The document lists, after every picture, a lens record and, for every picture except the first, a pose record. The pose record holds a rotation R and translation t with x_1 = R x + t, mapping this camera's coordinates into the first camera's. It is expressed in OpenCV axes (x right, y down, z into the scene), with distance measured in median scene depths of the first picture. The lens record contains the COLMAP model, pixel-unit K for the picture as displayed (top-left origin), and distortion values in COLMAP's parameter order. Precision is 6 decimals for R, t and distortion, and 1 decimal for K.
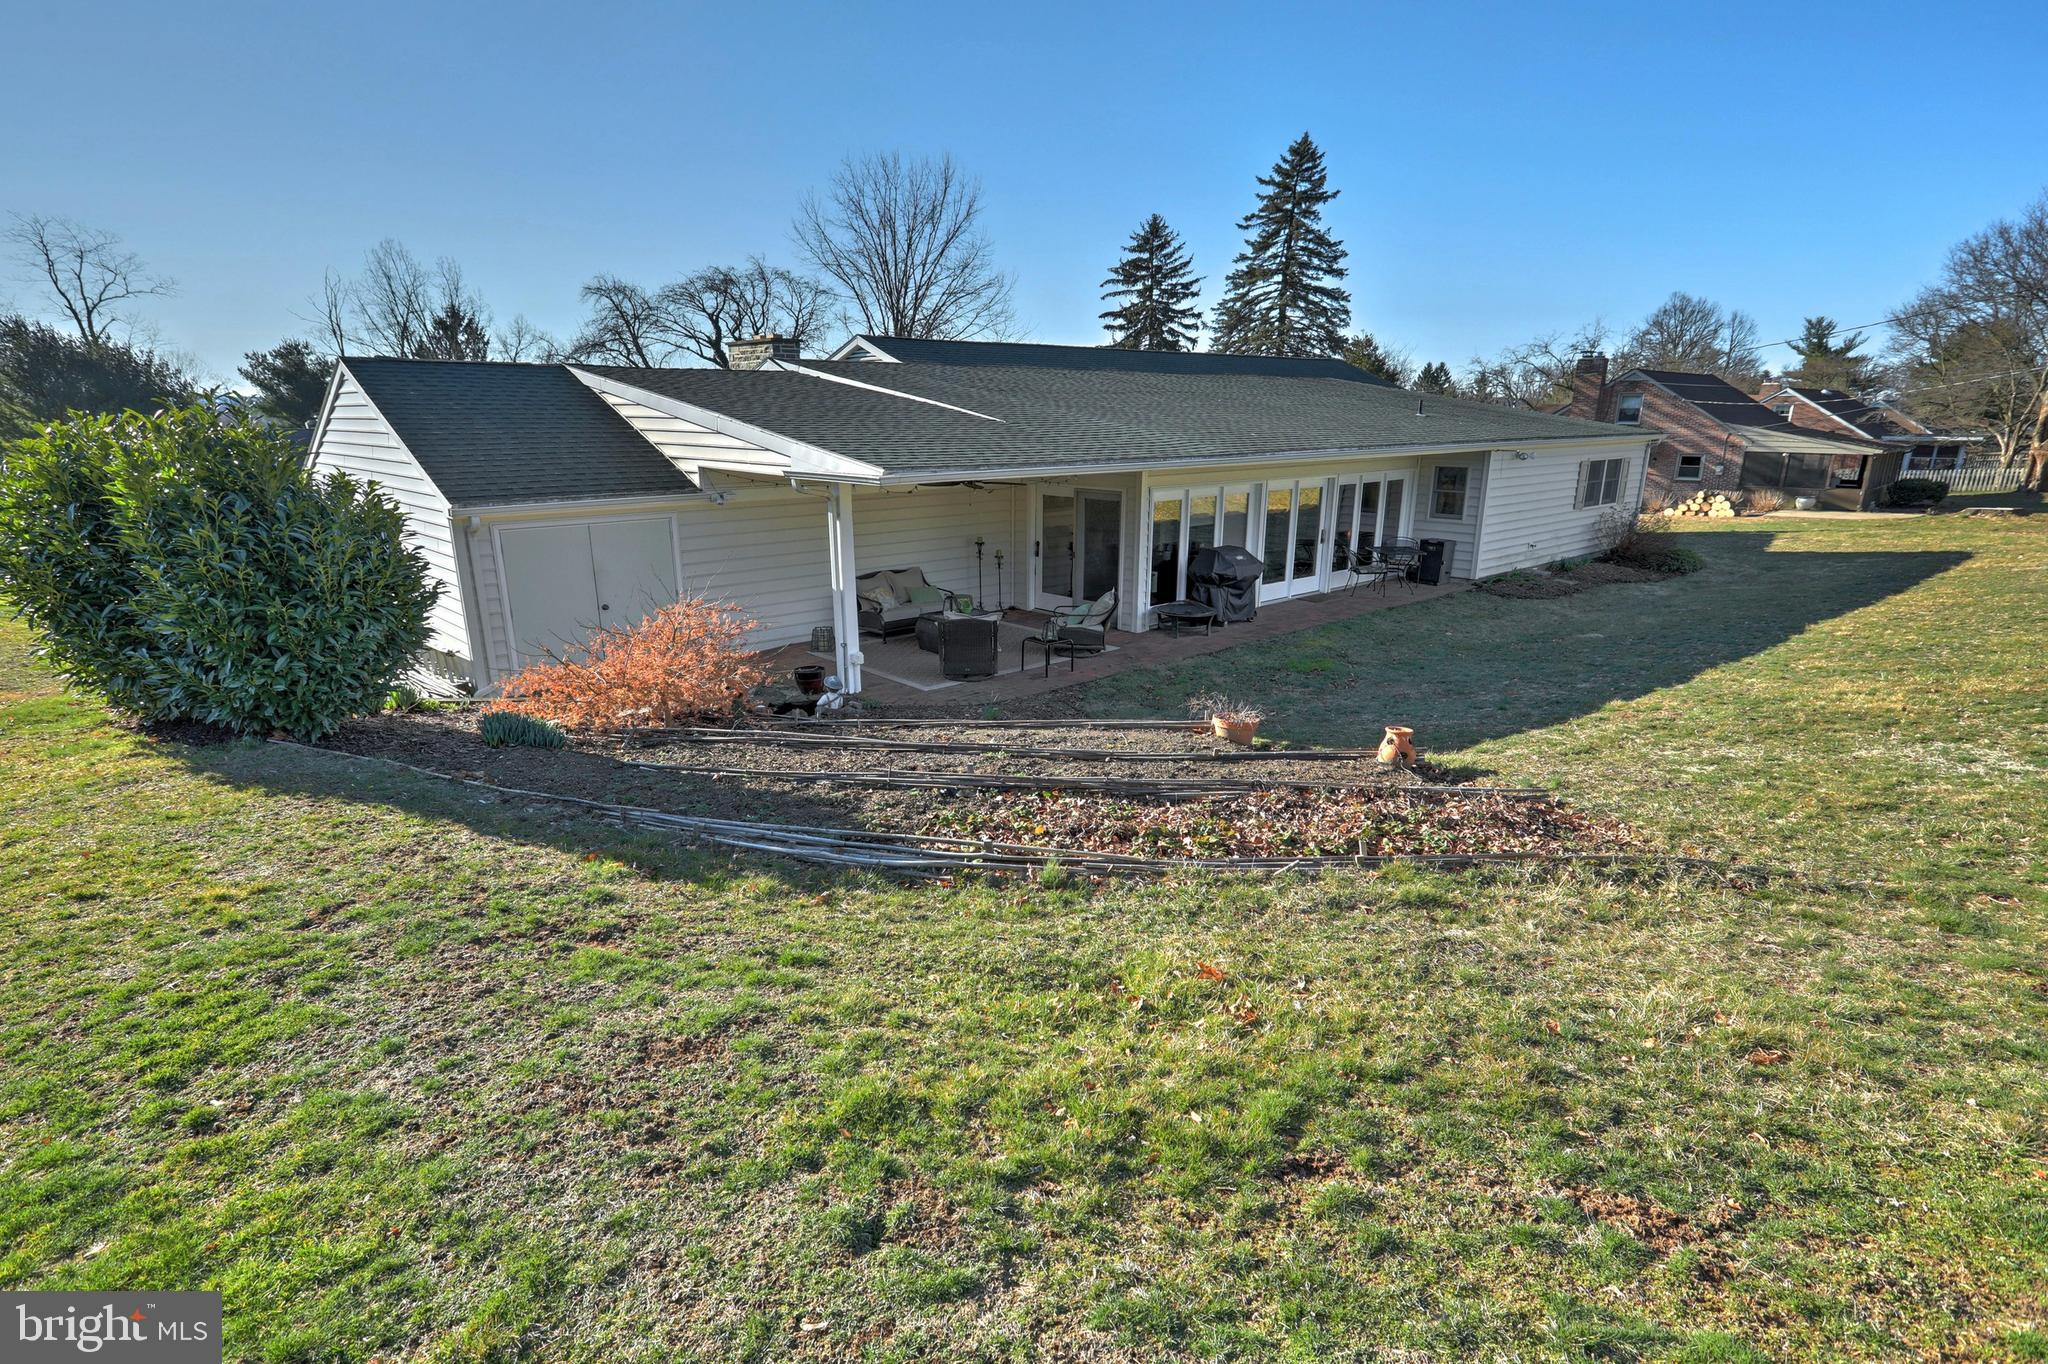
lens RADIAL K [[992.0, 0, 1023.9], [0, 992.0, 687.1], [0, 0, 1]] dist [-0.002344, -0.000109]
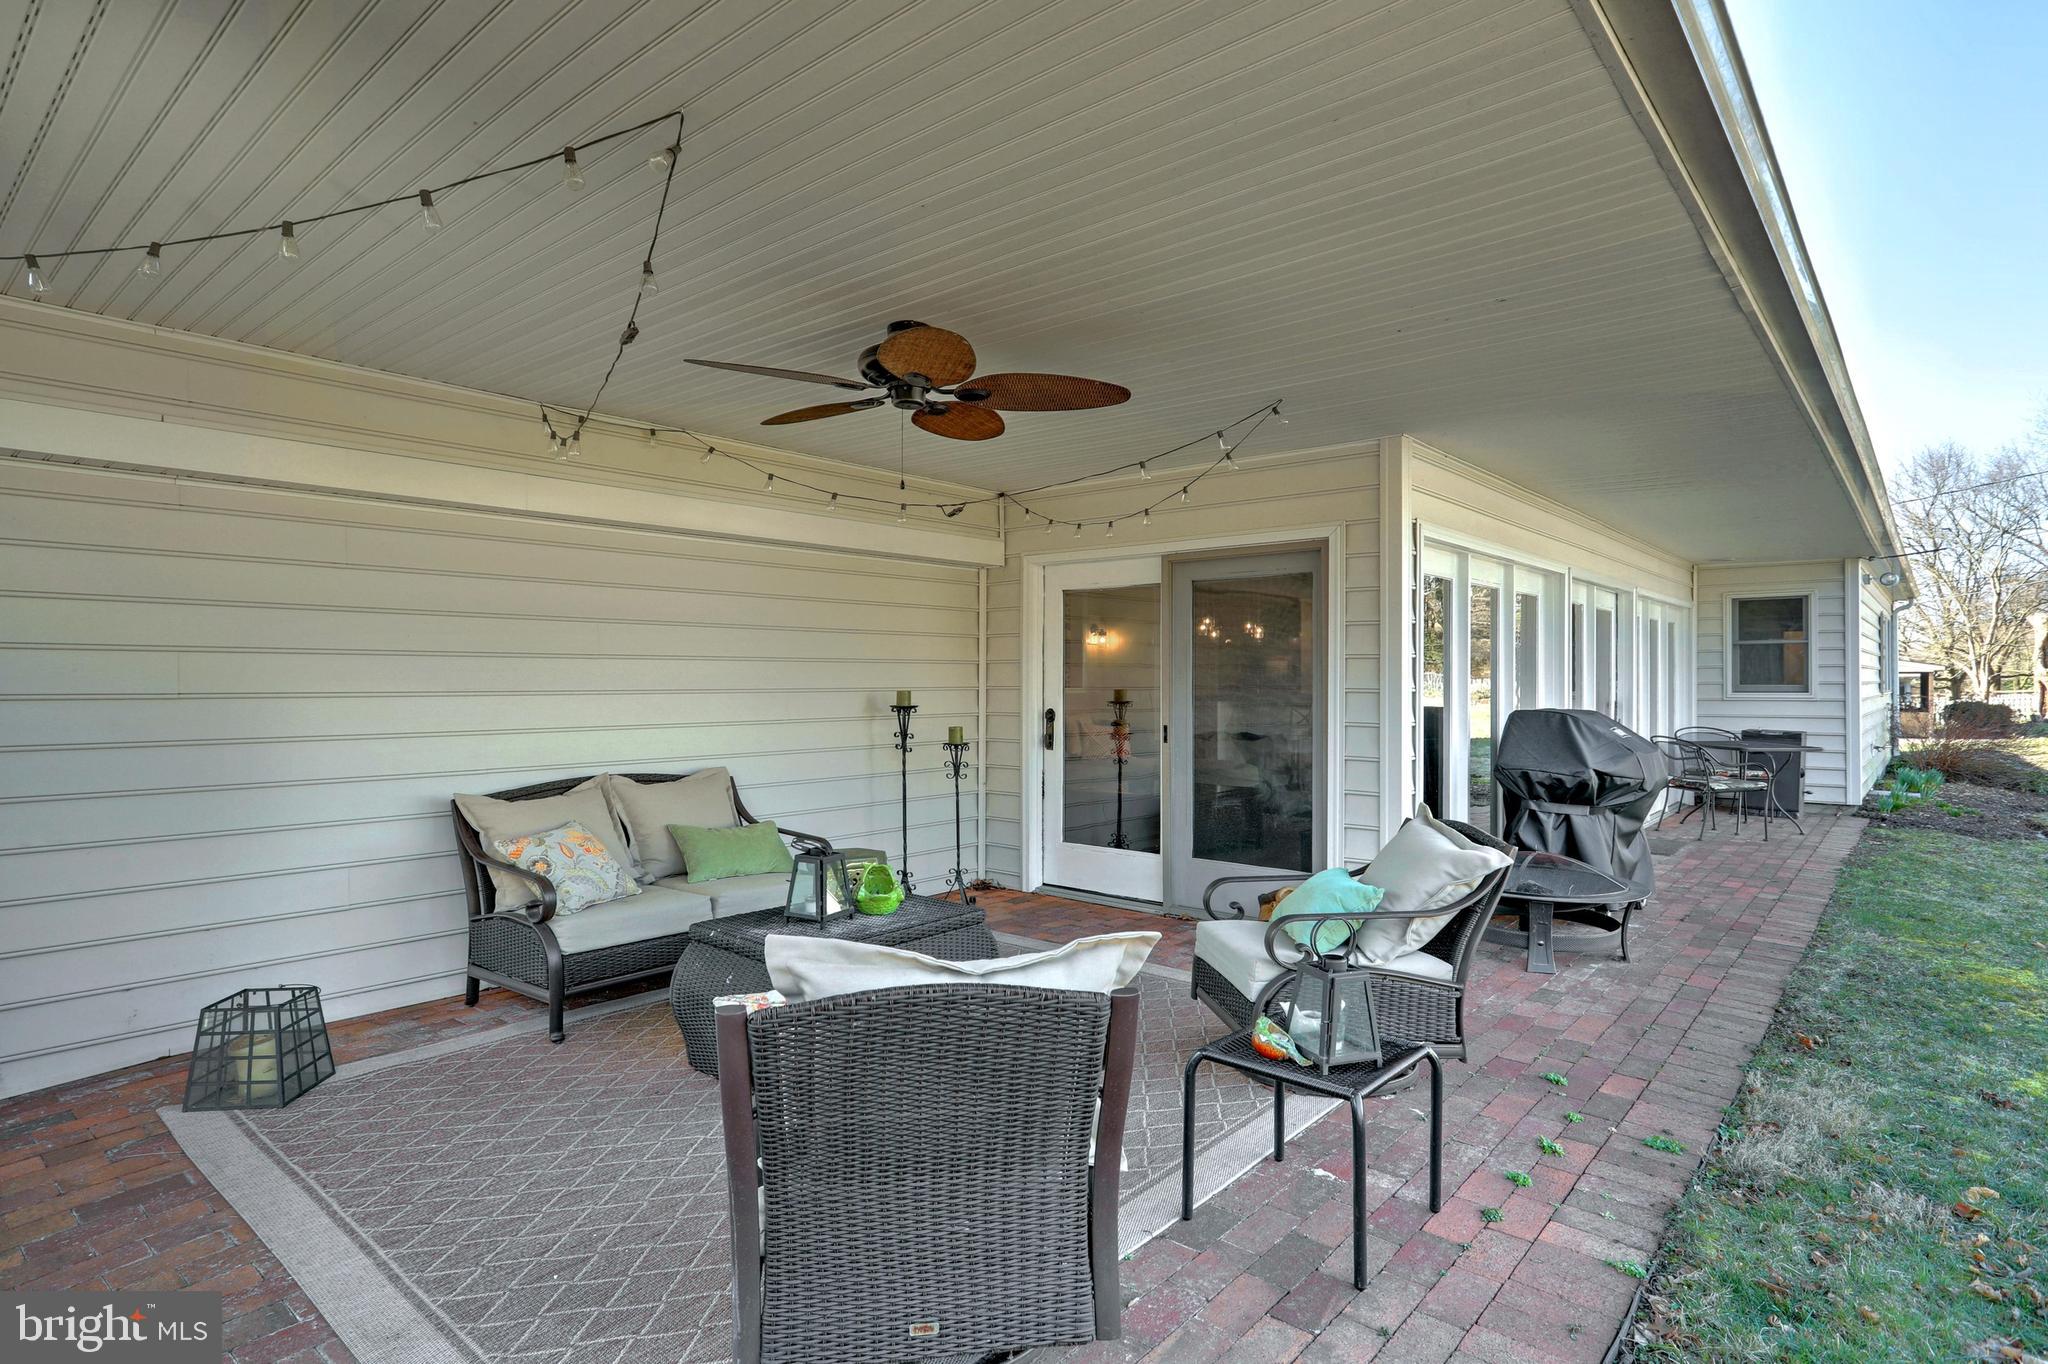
lens RADIAL K [[1064.1, 0, 1025.2], [0, 1064.1, 677.4], [0, 0, 1]] dist [-0.006518, -0.000383]
pose [[0.993573, -0.001251, 0.113182, -0.045045], [0.030948, 0.964839, -0.261012, -0.053247], [-0.108876, 0.262837, 0.958678, 0.627505]]
